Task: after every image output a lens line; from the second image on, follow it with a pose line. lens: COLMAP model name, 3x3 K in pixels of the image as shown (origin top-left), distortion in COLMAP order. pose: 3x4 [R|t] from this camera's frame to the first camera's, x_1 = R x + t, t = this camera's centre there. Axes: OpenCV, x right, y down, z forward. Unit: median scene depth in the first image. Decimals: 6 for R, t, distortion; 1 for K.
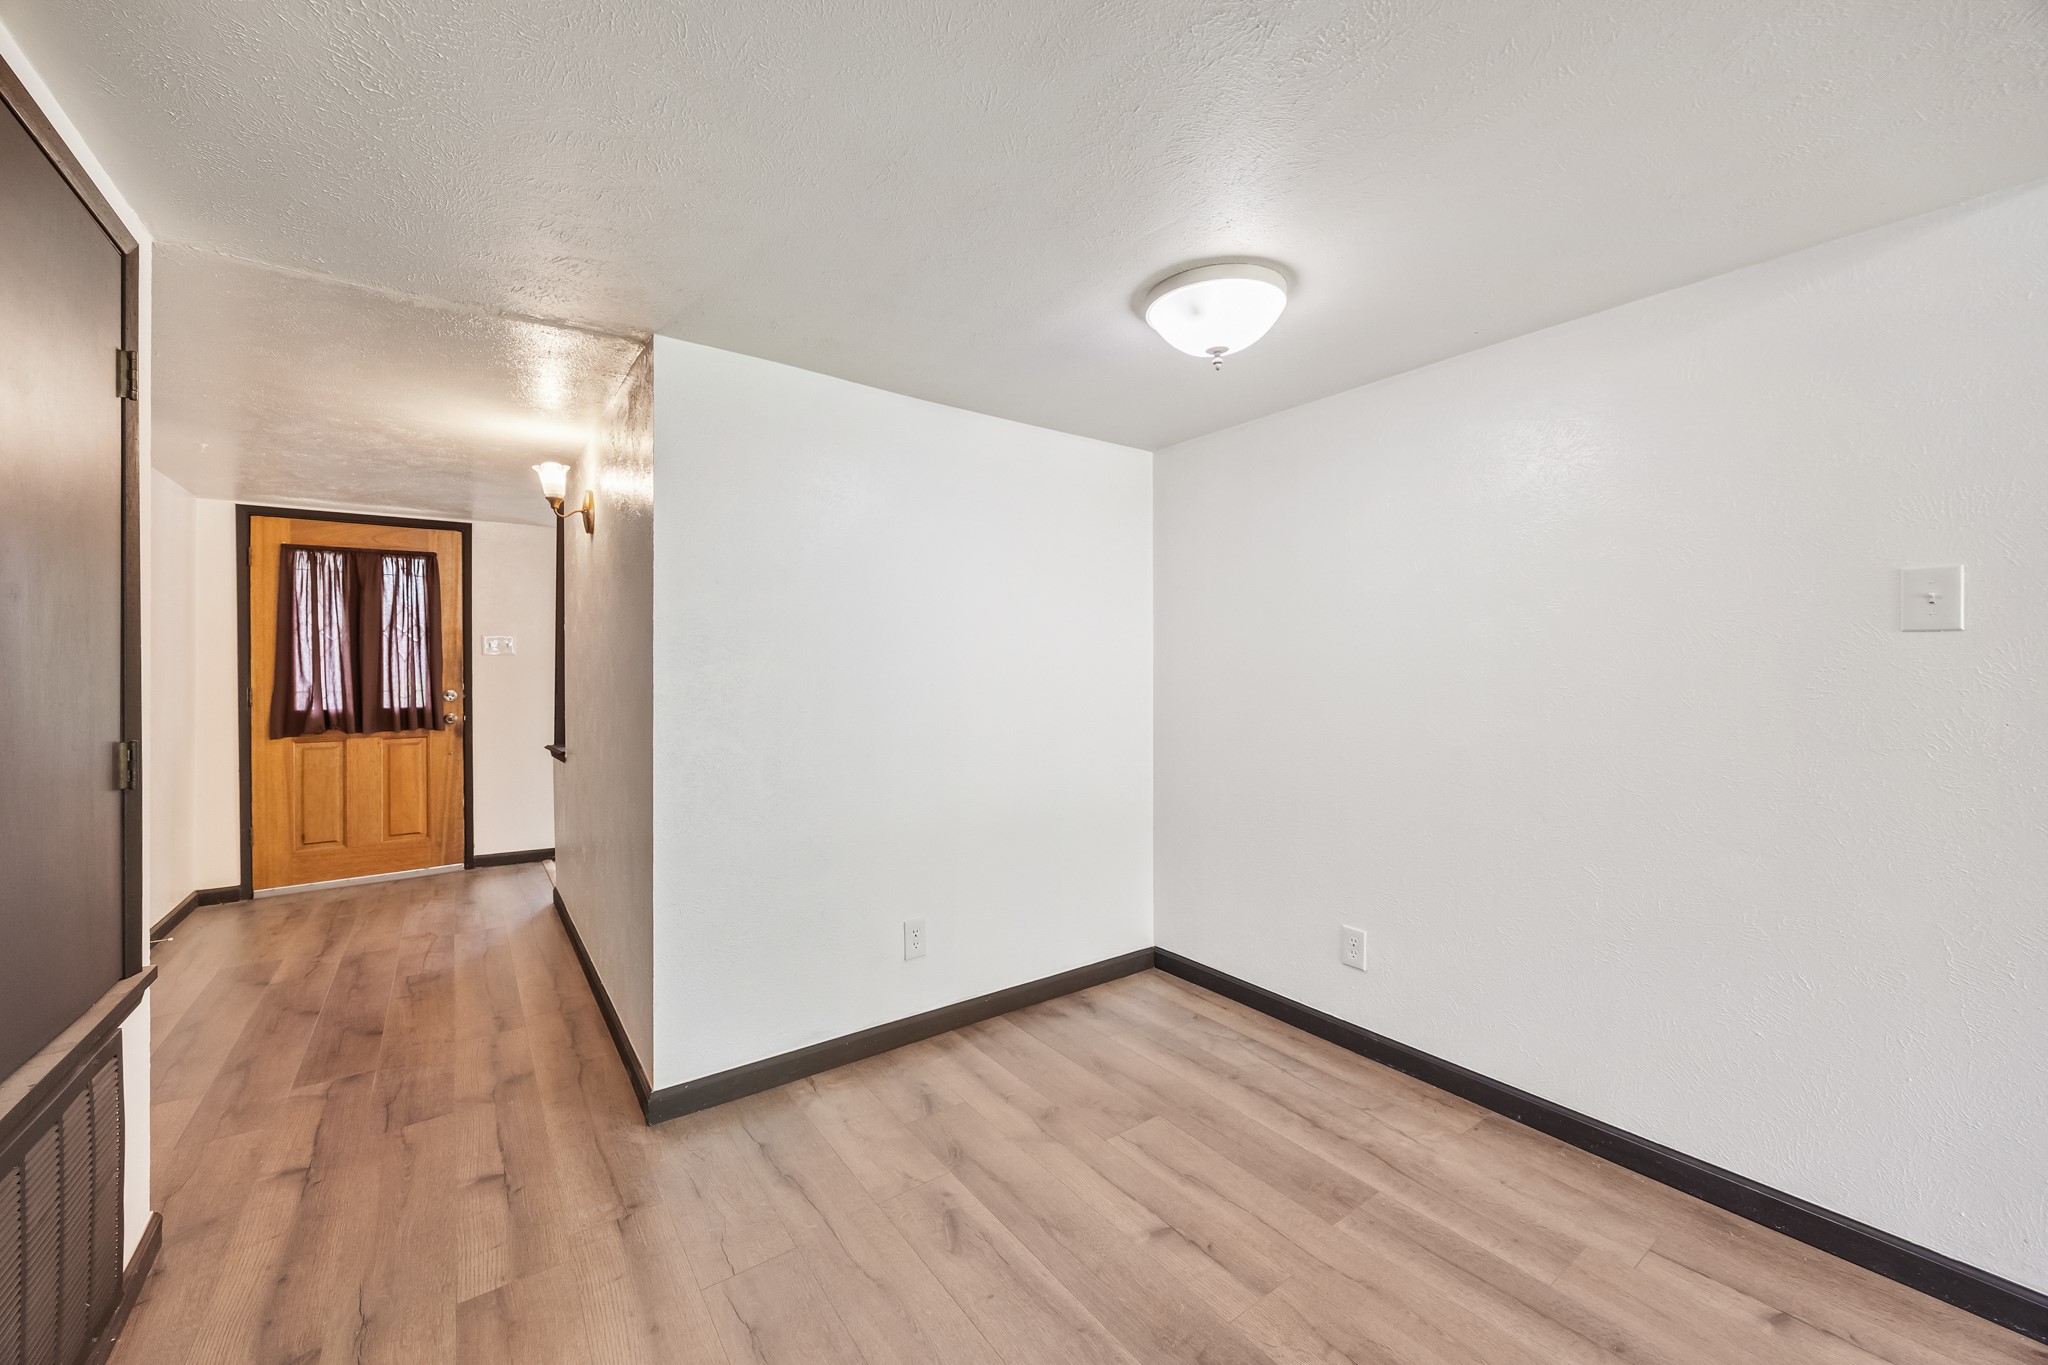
lens RADIAL K [[797.7, 0, 1025.5], [0, 797.7, 667.9], [0, 0, 1]] dist [-0.006442, 0.000101]
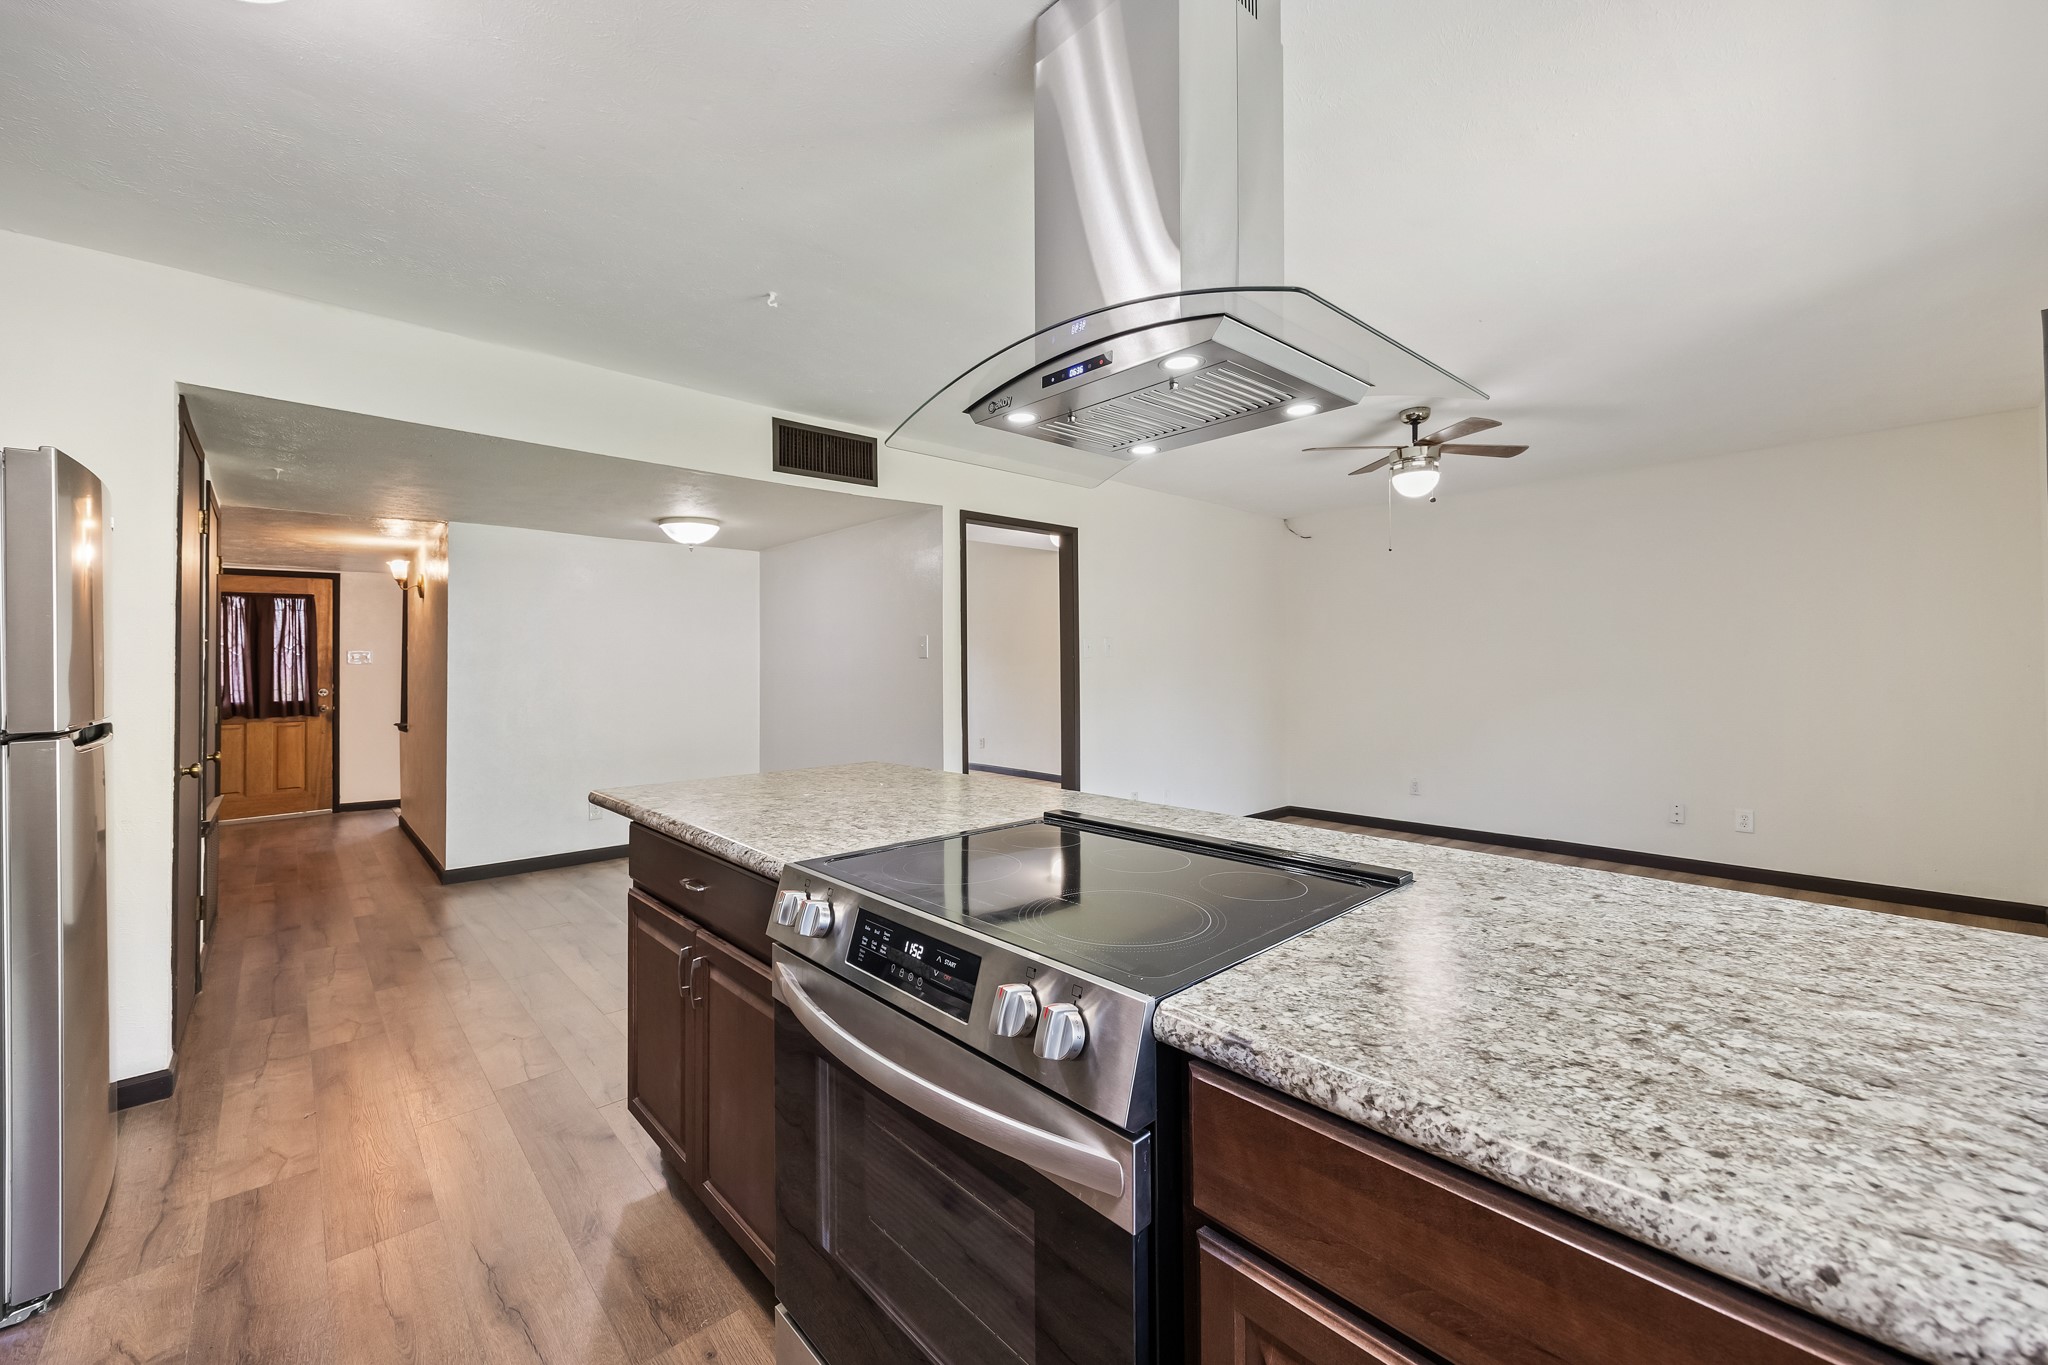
lens RADIAL K [[819.0, 0, 1028.4], [0, 819.0, 655.5], [0, 0, 1]] dist [0.000073, -0.000152]
pose [[0.993459, -0.003610, 0.114131, 0.397110], [0.005529, 0.999849, -0.016496, -0.001215], [-0.114054, 0.017020, 0.993329, -0.653630]]
